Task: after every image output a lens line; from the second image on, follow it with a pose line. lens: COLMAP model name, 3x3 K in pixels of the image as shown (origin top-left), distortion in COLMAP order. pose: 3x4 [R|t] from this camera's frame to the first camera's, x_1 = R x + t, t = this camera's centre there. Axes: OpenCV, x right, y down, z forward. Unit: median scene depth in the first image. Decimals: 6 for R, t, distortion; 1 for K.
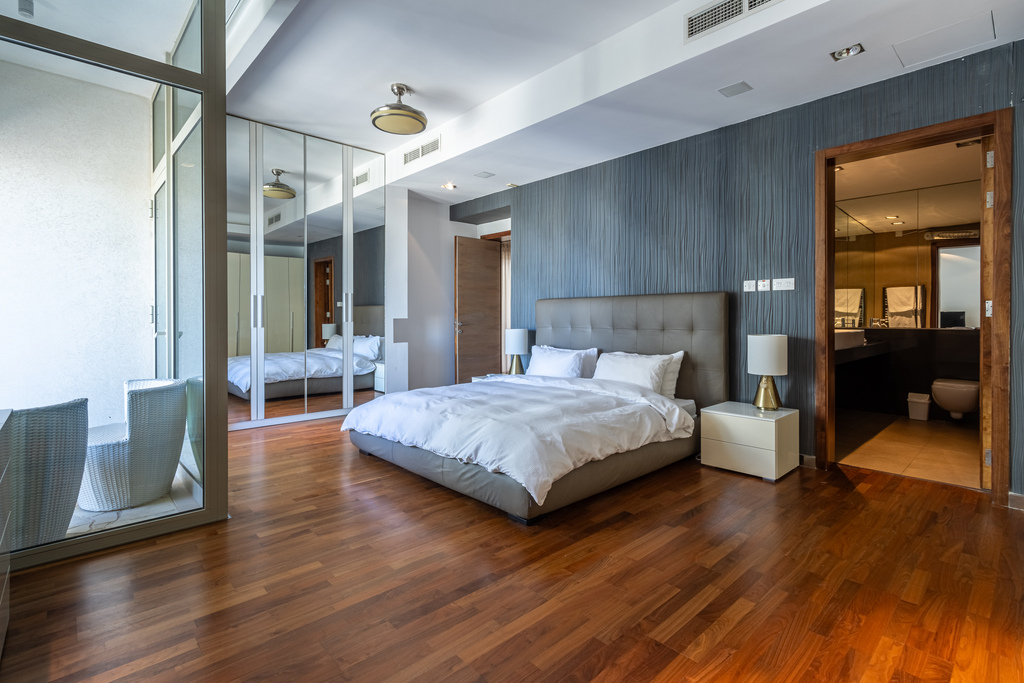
lens RADIAL K [[484.5, 0, 501.2], [0, 484.5, 323.0], [0, 0, 1]] dist [0.003393, -0.000196]
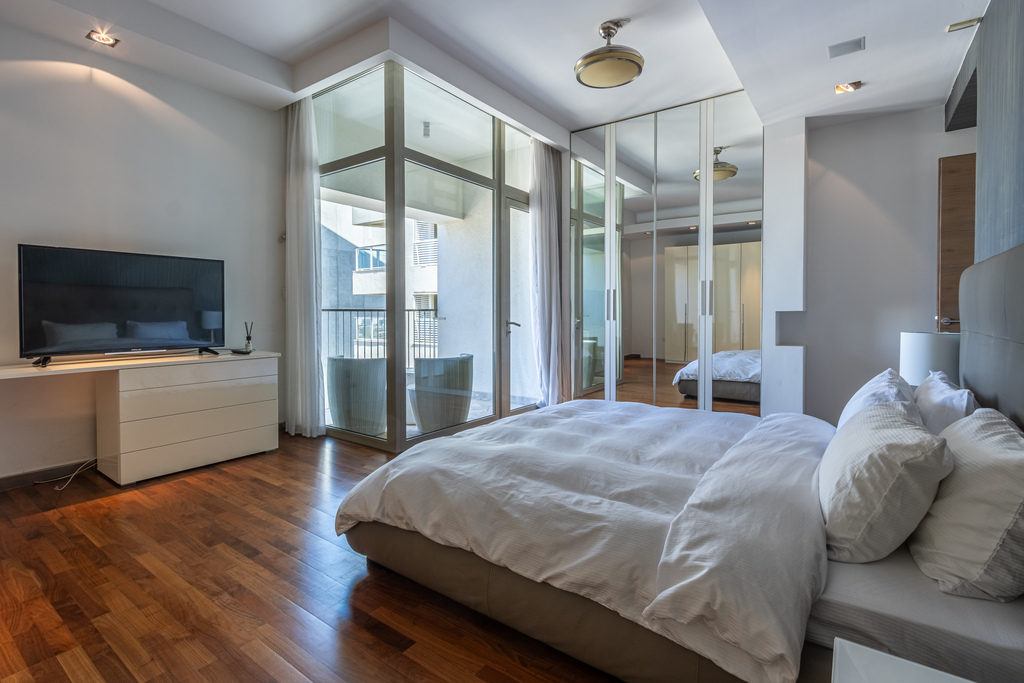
lens RADIAL K [[484.5, 0, 501.2], [0, 484.5, 323.0], [0, 0, 1]] dist [0.003393, -0.000196]
pose [[0.194855, 0.020758, -0.980612, 0.521057], [-0.005721, 0.999783, 0.020027, -0.005138], [0.980815, 0.001708, 0.194932, 0.611563]]
